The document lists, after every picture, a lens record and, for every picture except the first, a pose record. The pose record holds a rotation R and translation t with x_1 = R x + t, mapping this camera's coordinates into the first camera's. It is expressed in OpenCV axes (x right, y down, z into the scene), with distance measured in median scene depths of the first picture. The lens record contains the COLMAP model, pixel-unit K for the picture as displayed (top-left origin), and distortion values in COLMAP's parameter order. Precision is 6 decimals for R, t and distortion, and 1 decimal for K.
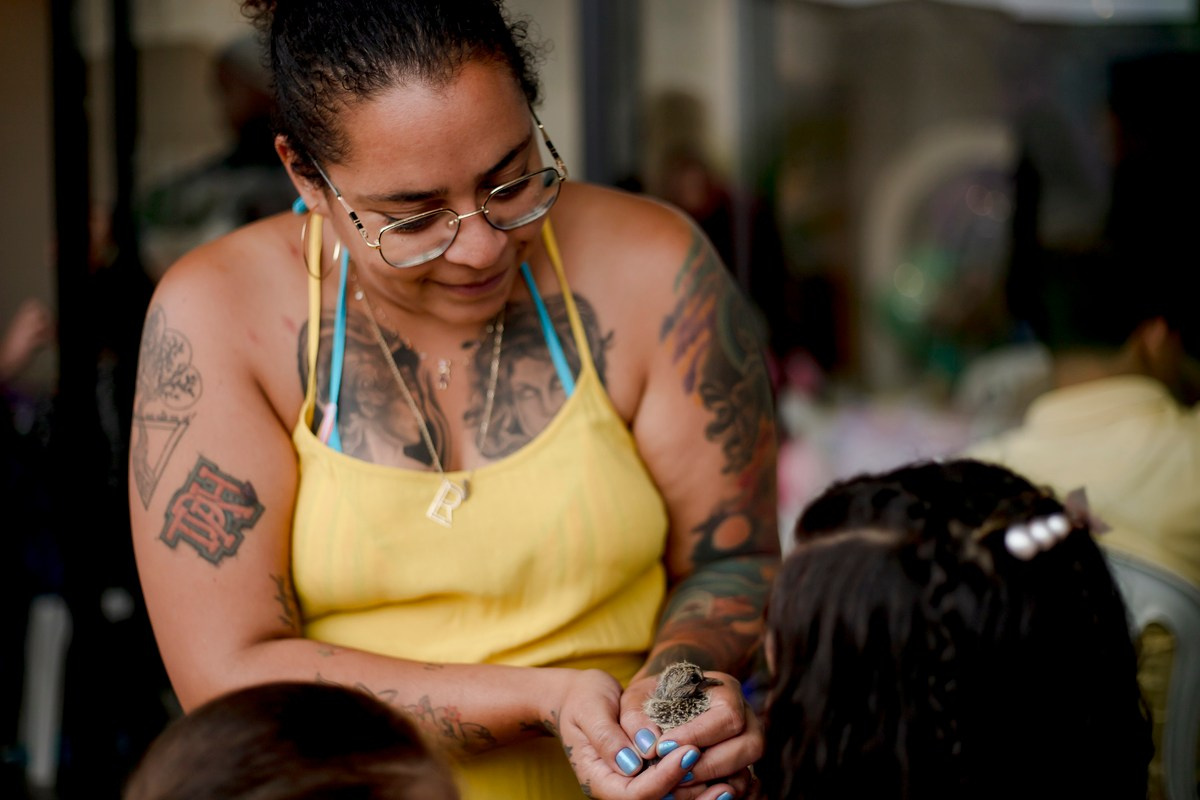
lens RADIAL K [[1503.0, 0, 598.3], [0, 1503.0, 400.7], [0, 0, 1]] dist [-0.027309, 0.000000]
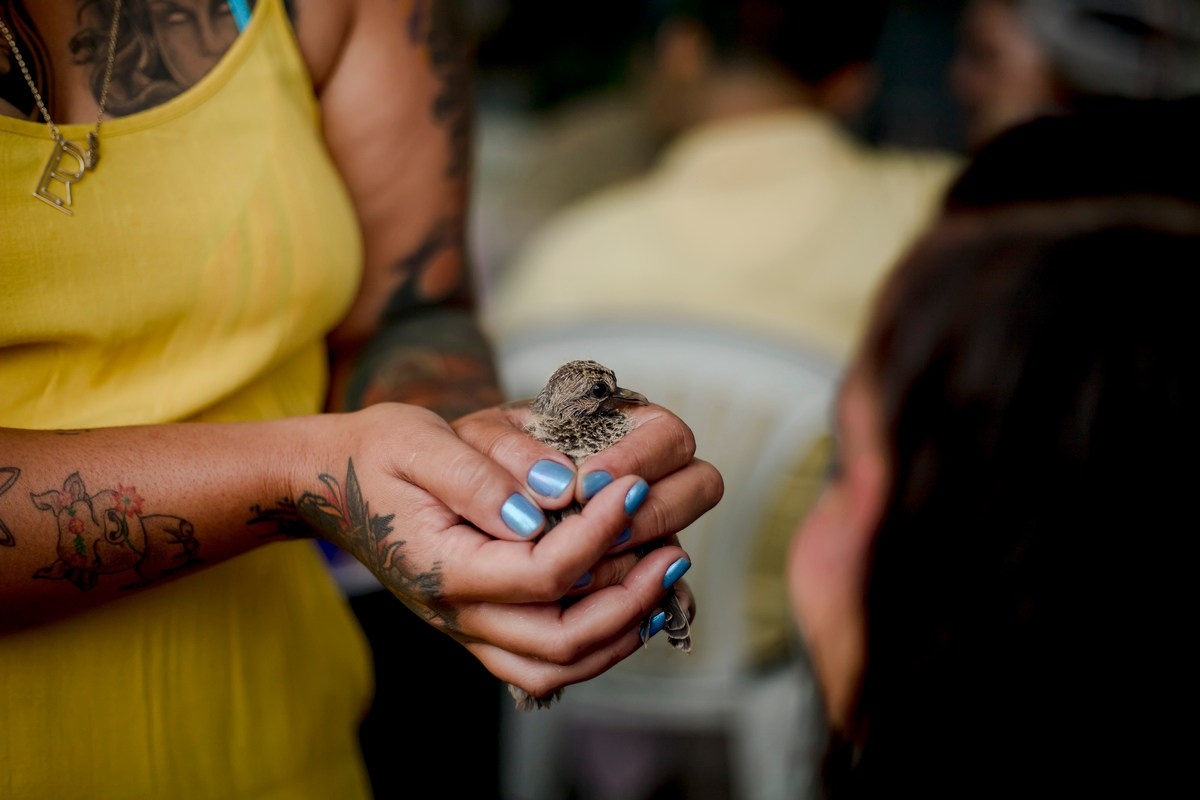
lens RADIAL K [[1503.0, 0, 599.7], [0, 1503.0, 398.5], [0, 0, 1]] dist [-0.027309, 0.000000]
pose [[0.895293, -0.025126, 0.444769, -0.188737], [0.021774, 0.999683, 0.012645, 0.165834], [-0.444945, -0.001636, 0.895556, 0.406704]]
